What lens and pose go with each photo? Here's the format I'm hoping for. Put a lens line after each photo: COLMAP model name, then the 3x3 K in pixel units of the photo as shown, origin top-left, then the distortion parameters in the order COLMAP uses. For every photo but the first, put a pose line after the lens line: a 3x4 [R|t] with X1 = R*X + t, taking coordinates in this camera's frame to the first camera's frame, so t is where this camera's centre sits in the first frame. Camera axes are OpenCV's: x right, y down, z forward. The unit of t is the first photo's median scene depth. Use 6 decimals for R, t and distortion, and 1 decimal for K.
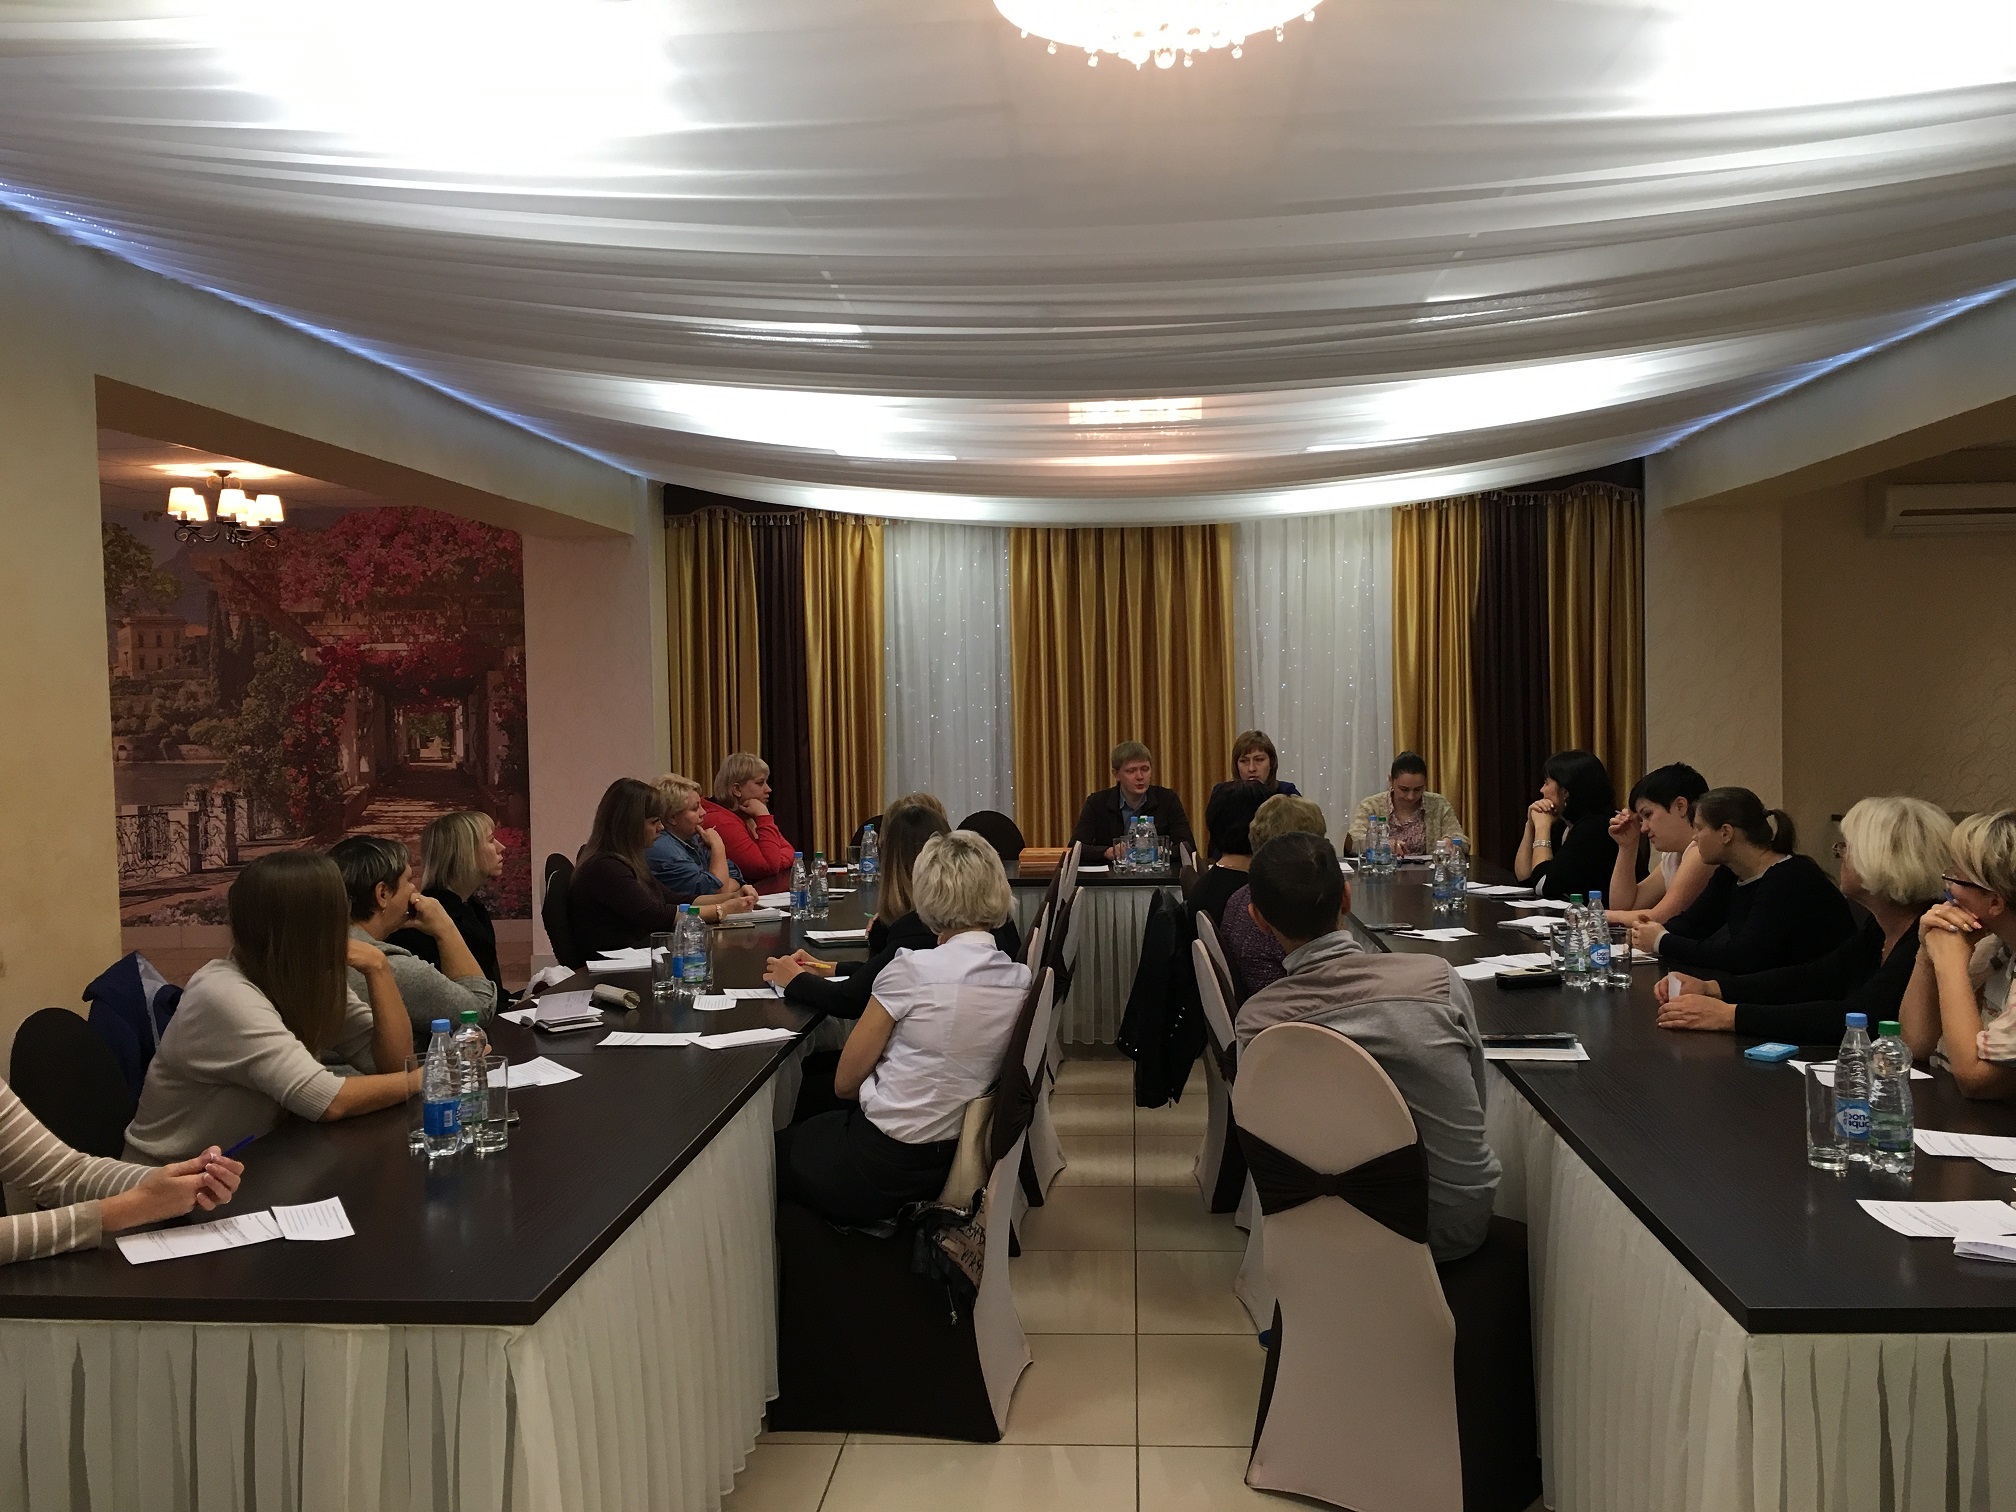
lens RADIAL K [[1680.0, 0, 1006.1], [0, 1680.0, 742.8], [0, 0, 1]] dist [0.092669, -0.135531]
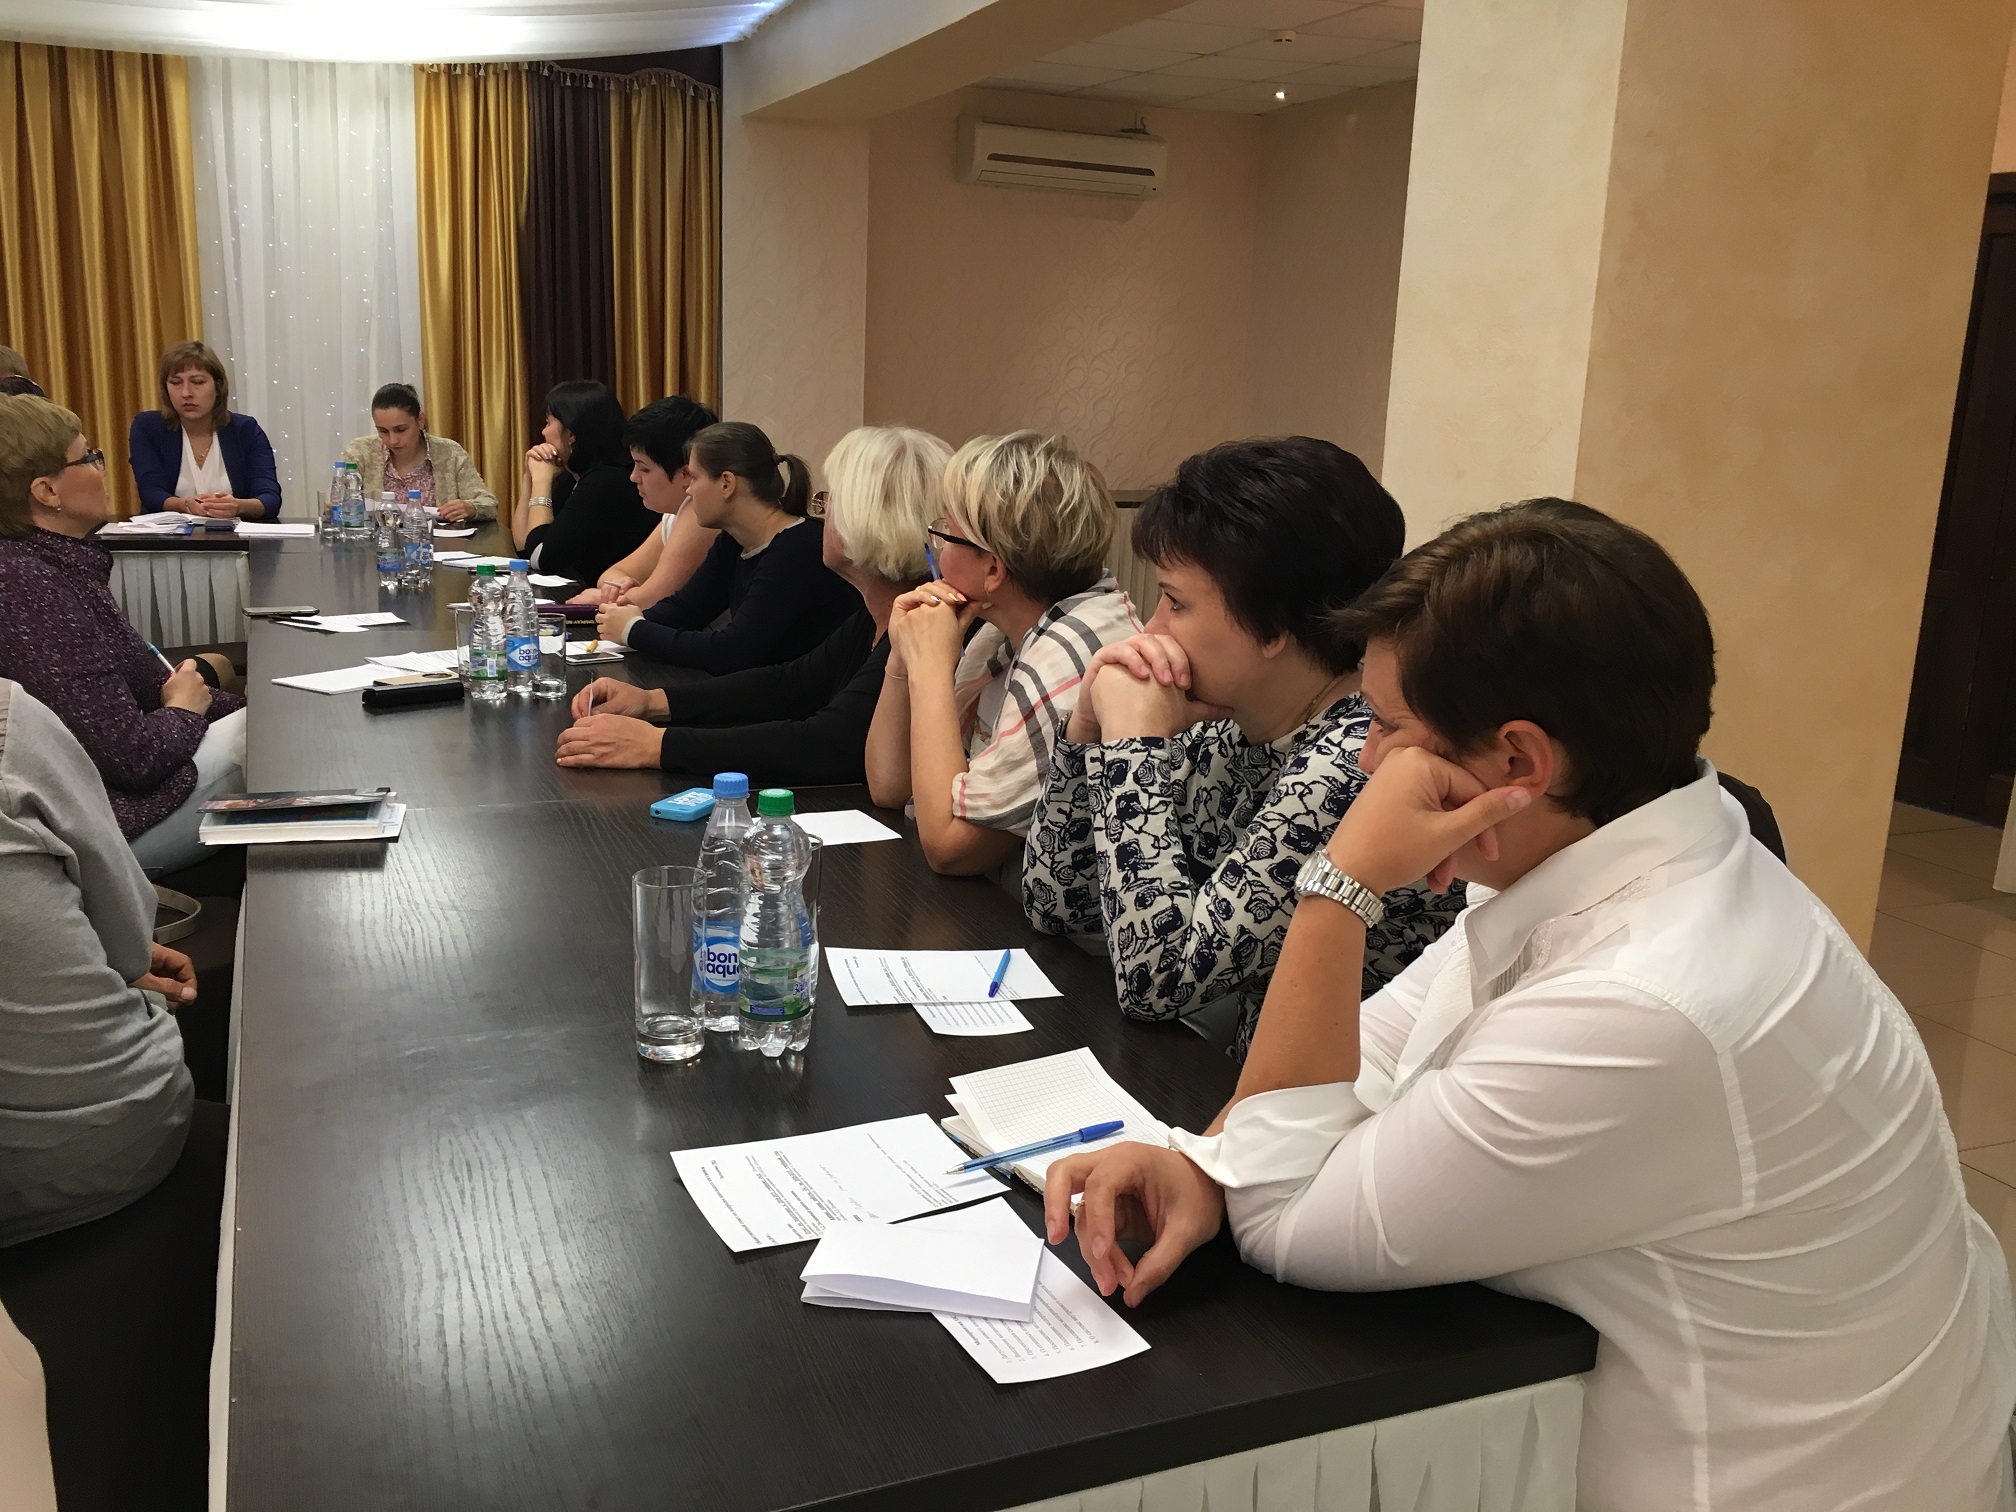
lens RADIAL K [[1680.0, 0, 1006.1], [0, 1680.0, 742.8], [0, 0, 1]] dist [0.092669, -0.135531]
pose [[0.885464, -0.039151, 0.463055, 0.145731], [-0.048678, 0.983149, 0.176208, 0.021683], [-0.462151, -0.178566, 0.868637, 0.218569]]
